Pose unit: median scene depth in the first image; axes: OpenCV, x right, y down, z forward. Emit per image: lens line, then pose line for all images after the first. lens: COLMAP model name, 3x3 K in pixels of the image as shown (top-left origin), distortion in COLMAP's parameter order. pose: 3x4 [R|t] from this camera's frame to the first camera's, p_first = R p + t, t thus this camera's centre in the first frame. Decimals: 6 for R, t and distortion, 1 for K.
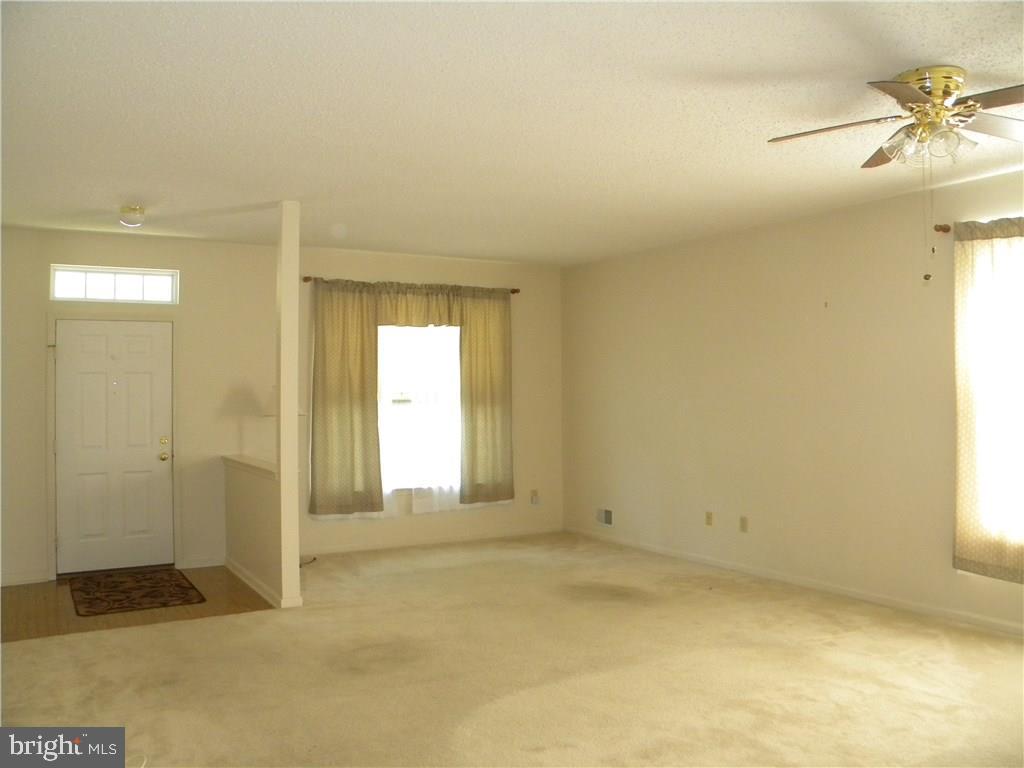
lens RADIAL K [[848.6, 0, 509.4], [0, 848.6, 378.0], [0, 0, 1]] dist [-0.204913, 0.175178]
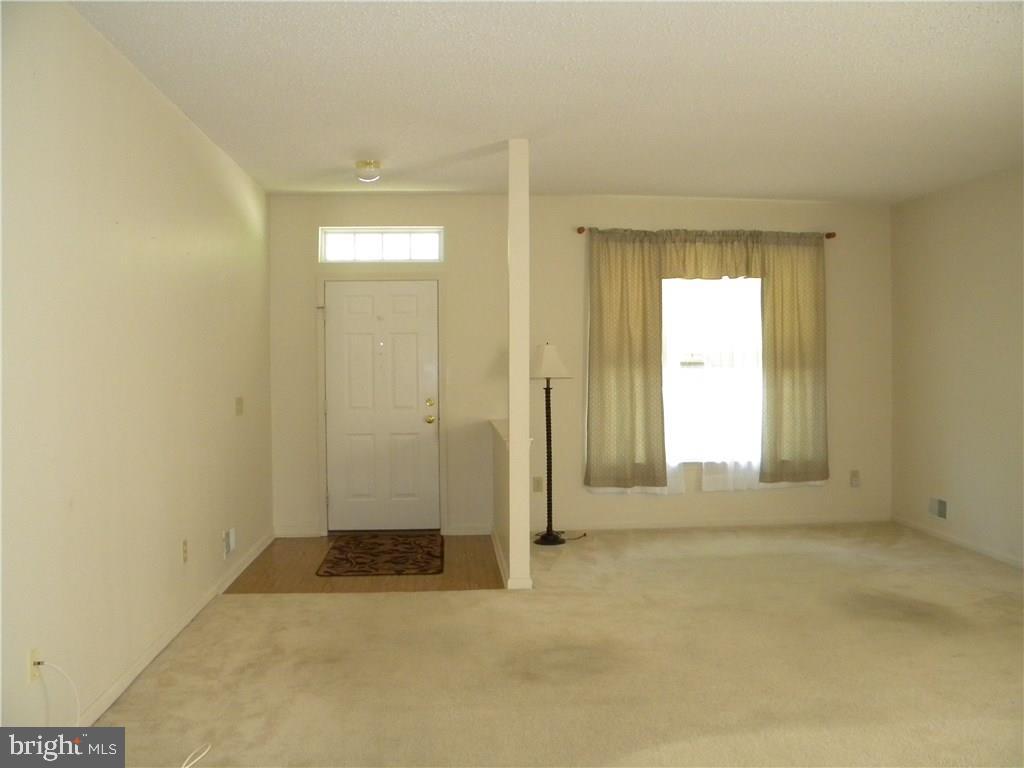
lens RADIAL K [[848.6, 0, 509.4], [0, 848.6, 378.0], [0, 0, 1]] dist [-0.204913, 0.175178]
pose [[0.895423, 0.014457, -0.444982, 0.097157], [0.004331, 0.999143, 0.041175, 0.005258], [0.445196, -0.038796, 0.894592, 0.130058]]
